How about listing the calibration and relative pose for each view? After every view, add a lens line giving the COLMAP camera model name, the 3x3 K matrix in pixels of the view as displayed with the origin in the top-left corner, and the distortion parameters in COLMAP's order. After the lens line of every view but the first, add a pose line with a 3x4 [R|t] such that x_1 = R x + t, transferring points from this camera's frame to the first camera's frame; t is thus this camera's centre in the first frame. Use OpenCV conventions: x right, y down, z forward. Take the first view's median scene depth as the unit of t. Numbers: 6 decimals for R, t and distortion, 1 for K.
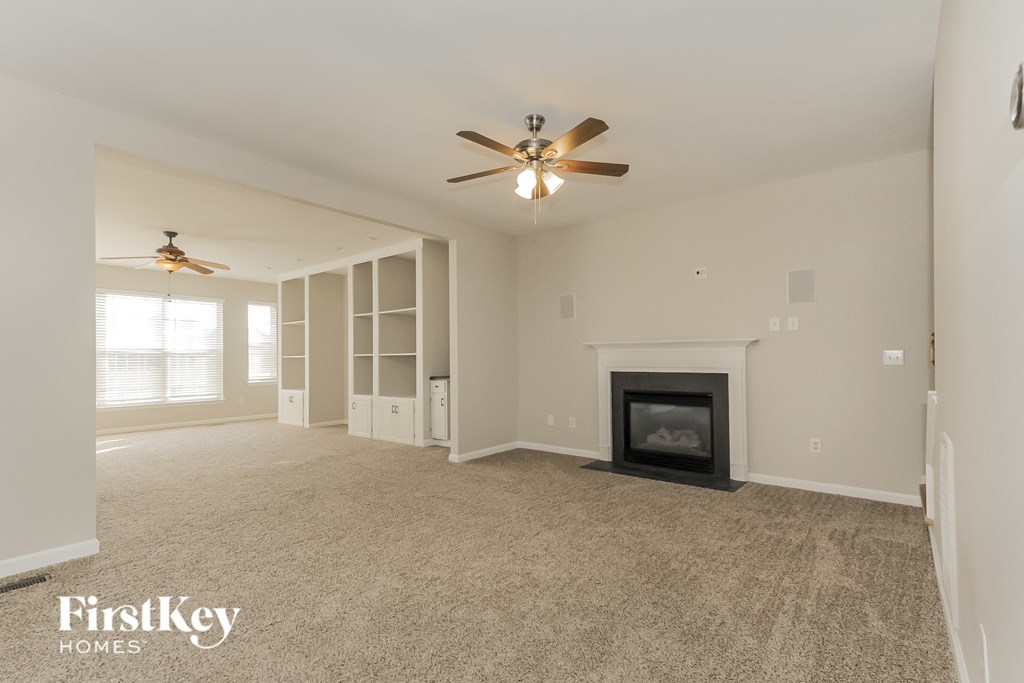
lens RADIAL K [[457.6, 0, 541.4], [0, 457.6, 350.9], [0, 0, 1]] dist [-0.031757, 0.010948]
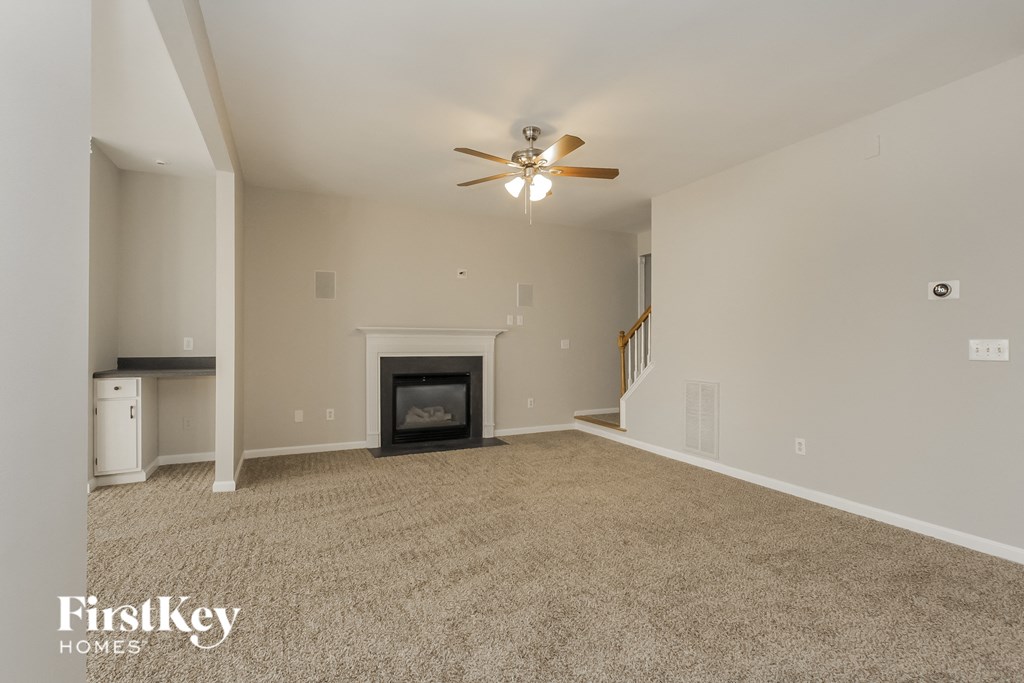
lens RADIAL K [[457.6, 0, 500.7], [0, 457.6, 340.4], [0, 0, 1]] dist [-0.031757, 0.010948]
pose [[0.449334, 0.007460, 0.893333, -0.697441], [-0.026820, 0.999627, 0.005142, -0.002782], [-0.892961, -0.026270, 0.449367, 0.368111]]
